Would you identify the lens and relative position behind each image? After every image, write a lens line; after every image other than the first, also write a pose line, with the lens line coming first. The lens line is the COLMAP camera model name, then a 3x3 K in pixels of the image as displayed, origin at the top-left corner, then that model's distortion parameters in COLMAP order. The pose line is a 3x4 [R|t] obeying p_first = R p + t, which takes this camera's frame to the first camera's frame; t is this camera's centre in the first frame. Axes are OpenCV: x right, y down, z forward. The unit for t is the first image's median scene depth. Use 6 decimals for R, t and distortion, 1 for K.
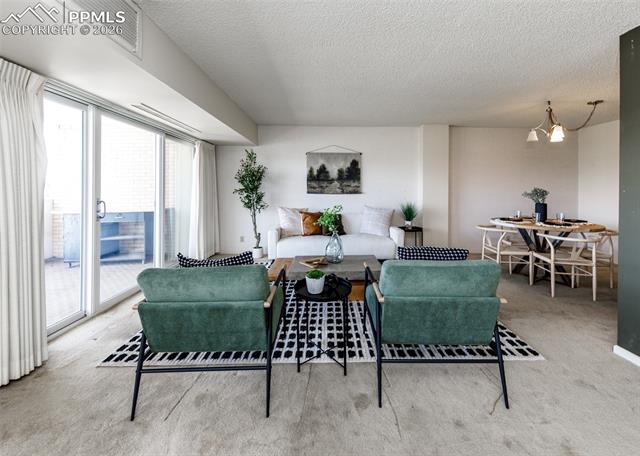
lens RADIAL K [[257.9, 0, 329.9], [0, 257.9, 188.8], [0, 0, 1]] dist [-0.000059, -0.000111]
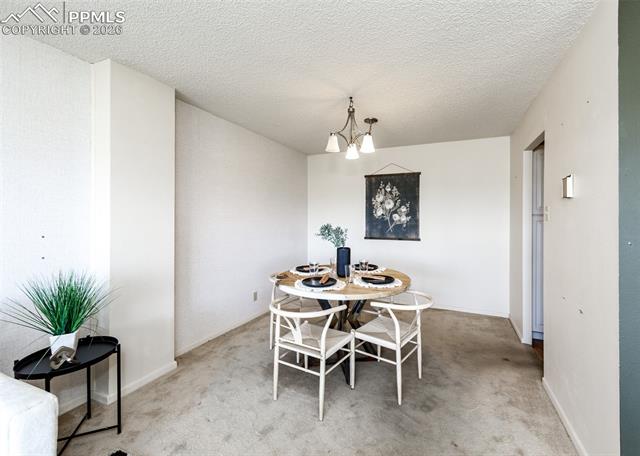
lens RADIAL K [[256.3, 0, 332.6], [0, 256.3, 218.3], [0, 0, 1]] dist [-0.000878, -0.000070]
pose [[0.407246, -0.005658, 0.913301, 0.155518], [-0.002282, 0.999971, 0.007212, -0.017801], [-0.913315, -0.005022, 0.407222, 0.569662]]
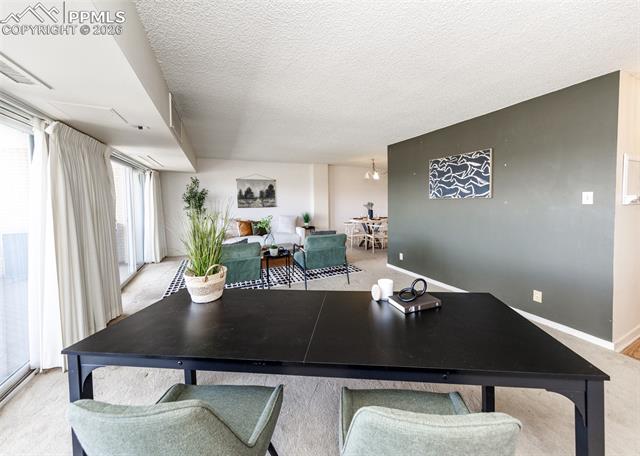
lens RADIAL K [[230.5, 0, 320.9], [0, 230.5, 203.3], [0, 0, 1]] dist [0.001039, 0.000034]
pose [[0.920958, -0.024801, 0.388871, -0.174902], [0.017065, 0.999582, 0.023336, -0.032087], [-0.389288, -0.014856, 0.920996, -0.377523]]
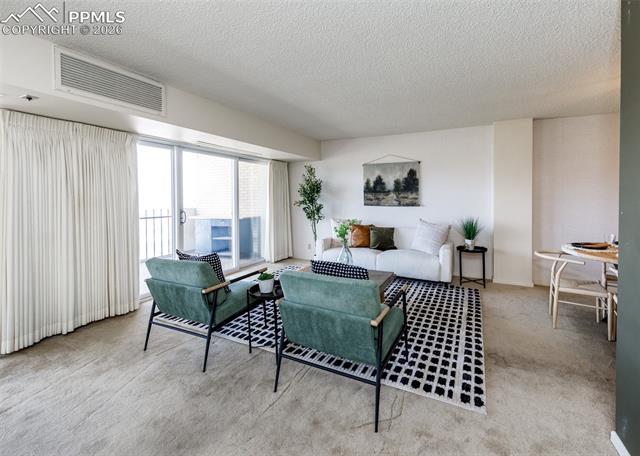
lens RADIAL K [[277.4, 0, 340.3], [0, 277.4, 202.9], [0, 0, 1]] dist [0.001525, 0.000291]
pose [[0.898279, 0.004853, -0.439399, 0.327716], [0.004751, 0.999773, 0.020757, -0.015831], [0.439400, -0.020733, 0.898052, -0.000160]]
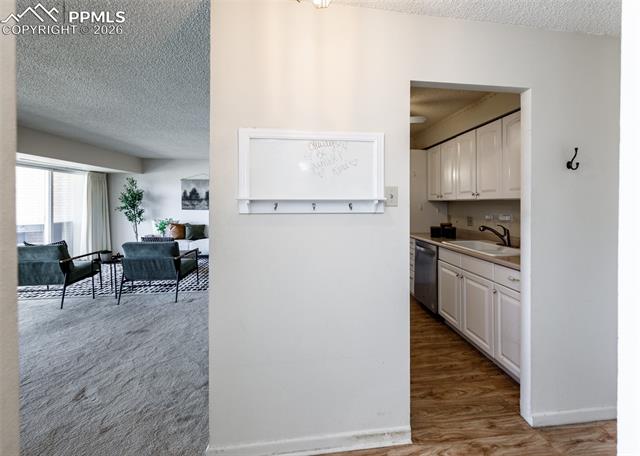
lens RADIAL K [[264.8, 0, 335.5], [0, 264.8, 201.3], [0, 0, 1]] dist [-0.000341, -0.000153]
pose [[0.992634, -0.002563, 0.121127, 0.592664], [0.002401, 0.999996, 0.001485, -0.027776], [-0.121130, -0.001183, 0.992636, -0.514100]]
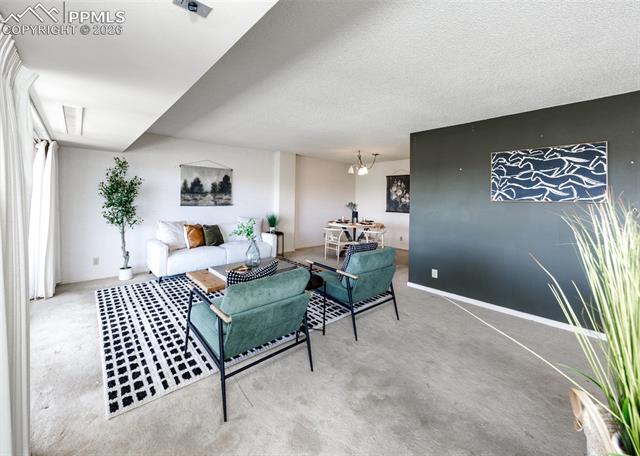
lens RADIAL K [[258.5, 0, 287.1], [0, 258.5, 188.6], [0, 0, 1]] dist [0.030838, -0.000036]
pose [[0.804236, 0.027696, 0.593664, -0.387730], [-0.014052, 0.999520, -0.027593, -0.029594], [-0.594144, 0.013850, 0.804240, -0.055815]]
